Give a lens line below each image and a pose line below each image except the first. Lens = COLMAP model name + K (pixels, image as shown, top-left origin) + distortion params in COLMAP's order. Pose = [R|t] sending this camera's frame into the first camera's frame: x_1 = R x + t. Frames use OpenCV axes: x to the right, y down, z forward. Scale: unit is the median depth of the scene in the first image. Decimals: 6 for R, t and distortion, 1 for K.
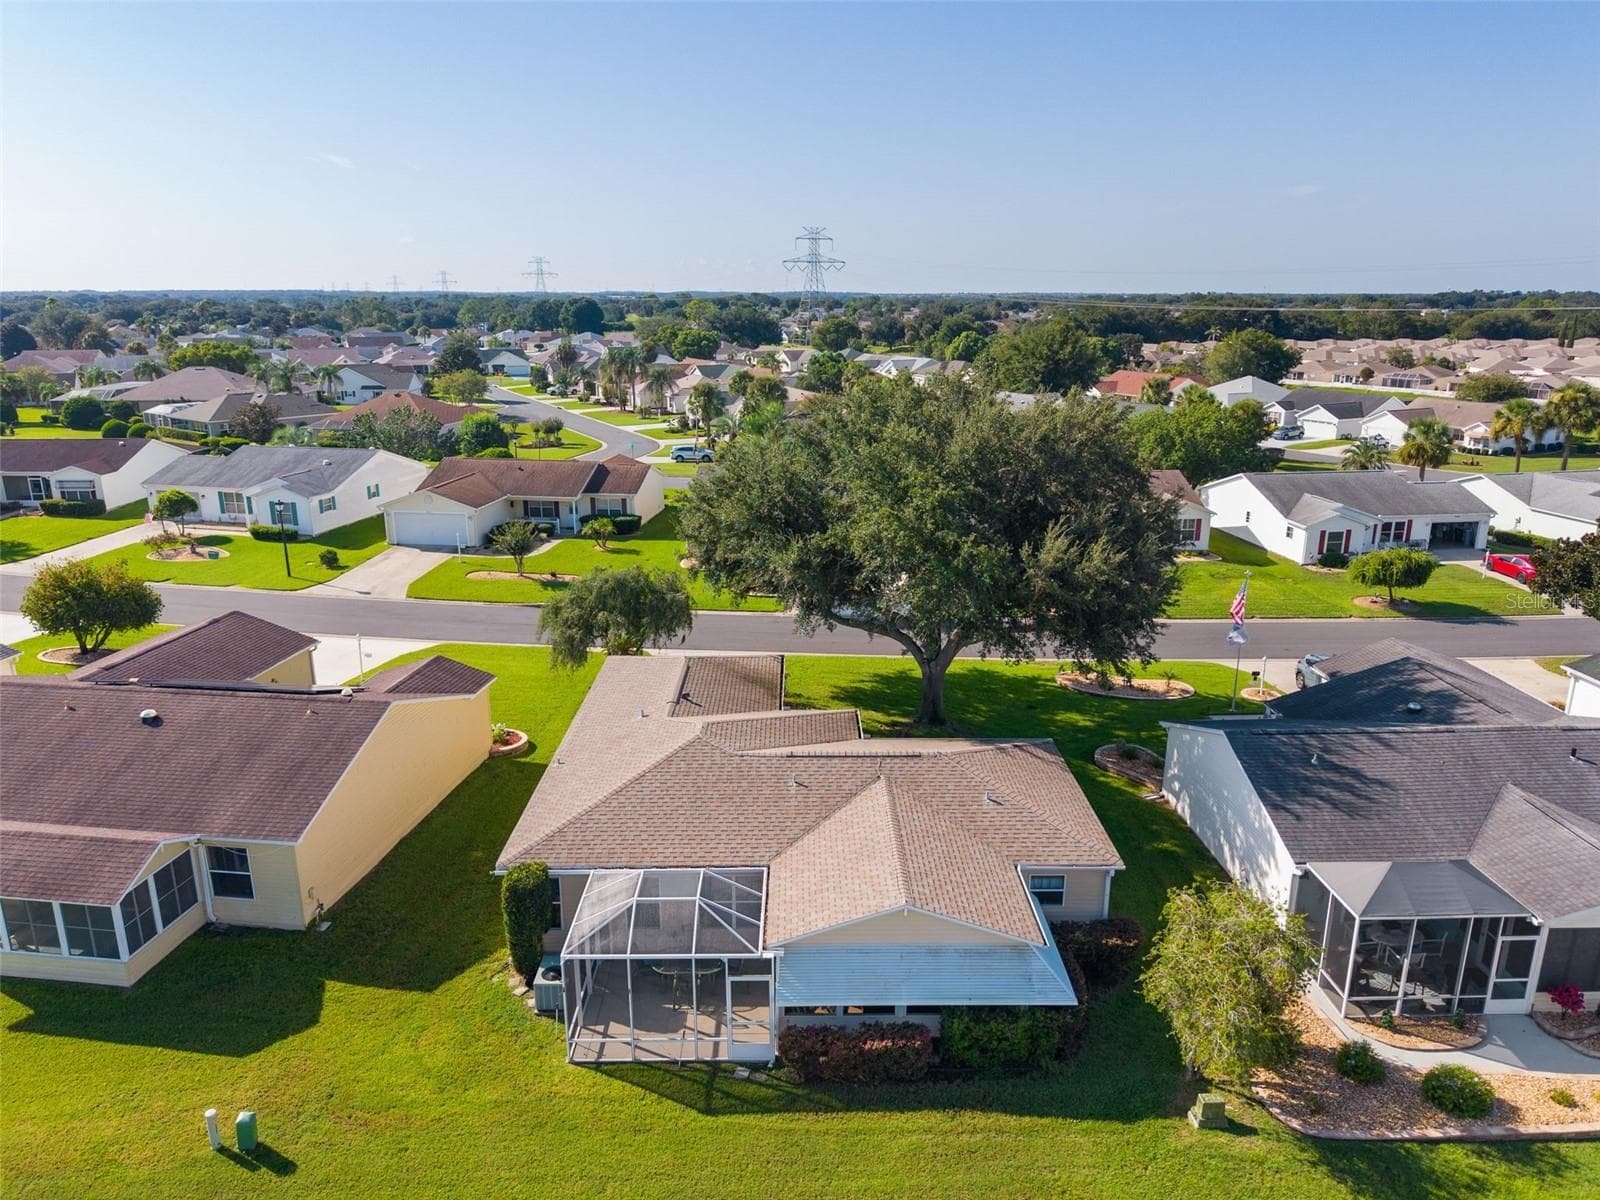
lens RADIAL K [[1083.4, 0, 800.0], [0, 1083.4, 600.0], [0, 0, 1]] dist [0.061042, -0.081662]
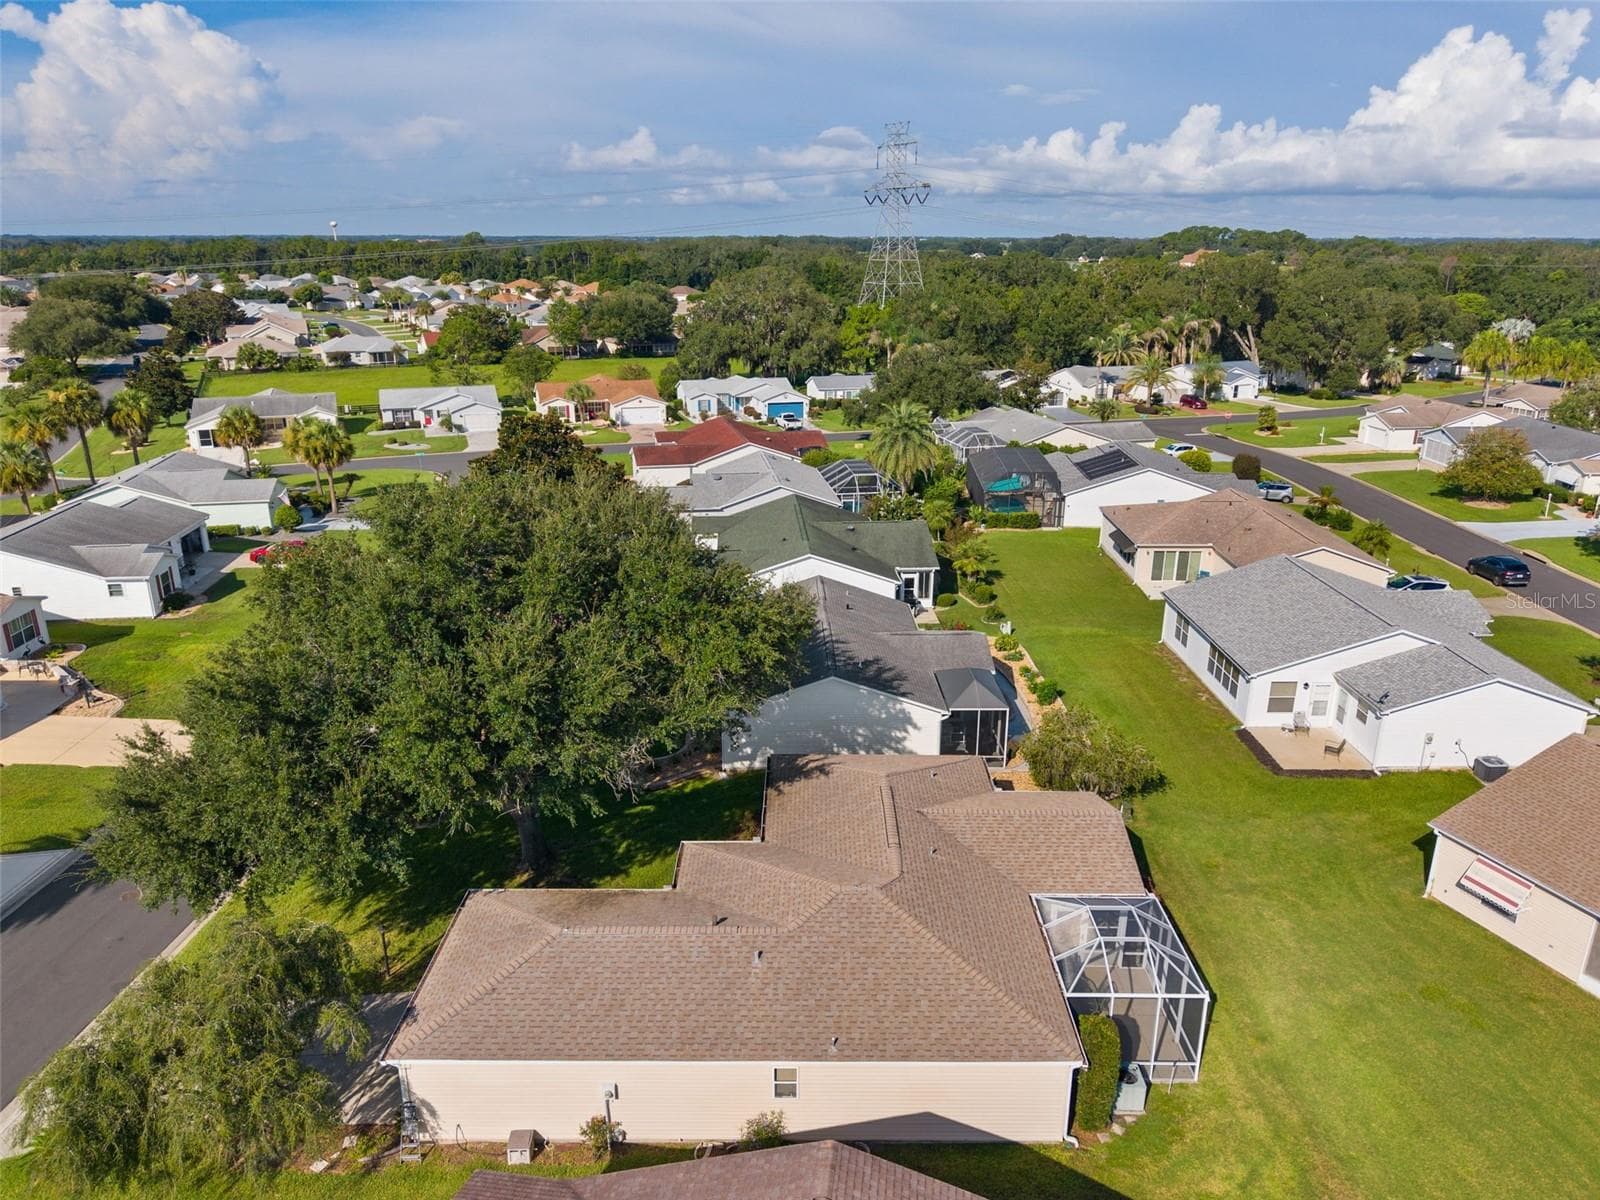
lens RADIAL K [[1081.7, 0, 804.3], [0, 1081.7, 608.2], [0, 0, 1]] dist [0.022652, -0.022059]
pose [[0.026051, -0.321189, 0.946657, -0.588580], [0.270182, 0.913997, 0.302673, -0.254817], [-0.962457, 0.247885, 0.110590, 0.567731]]
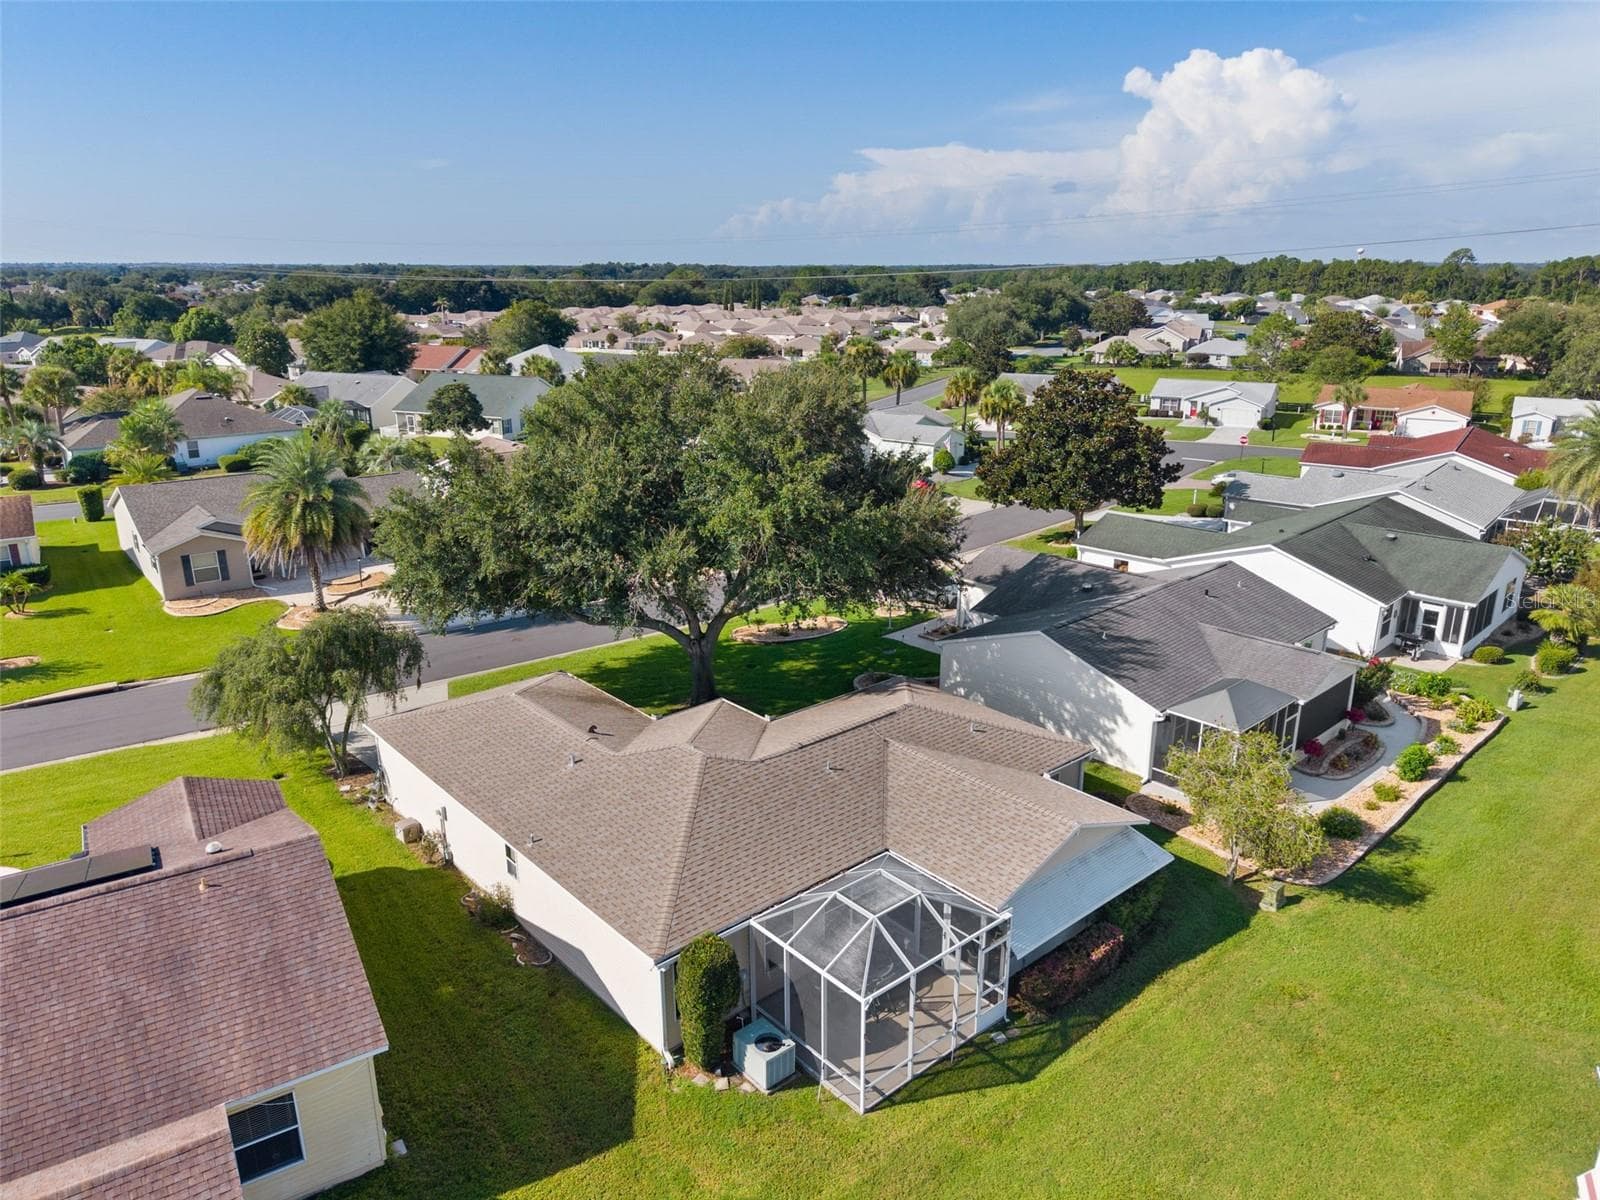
lens RADIAL K [[1081.7, 0, 804.3], [0, 1081.7, 608.2], [0, 0, 1]] dist [0.022652, -0.022059]
pose [[0.754528, -0.198148, 0.625639, -0.367870], [0.177476, 0.979416, 0.096155, -0.044225], [-0.631814, 0.038485, 0.774164, 0.154789]]
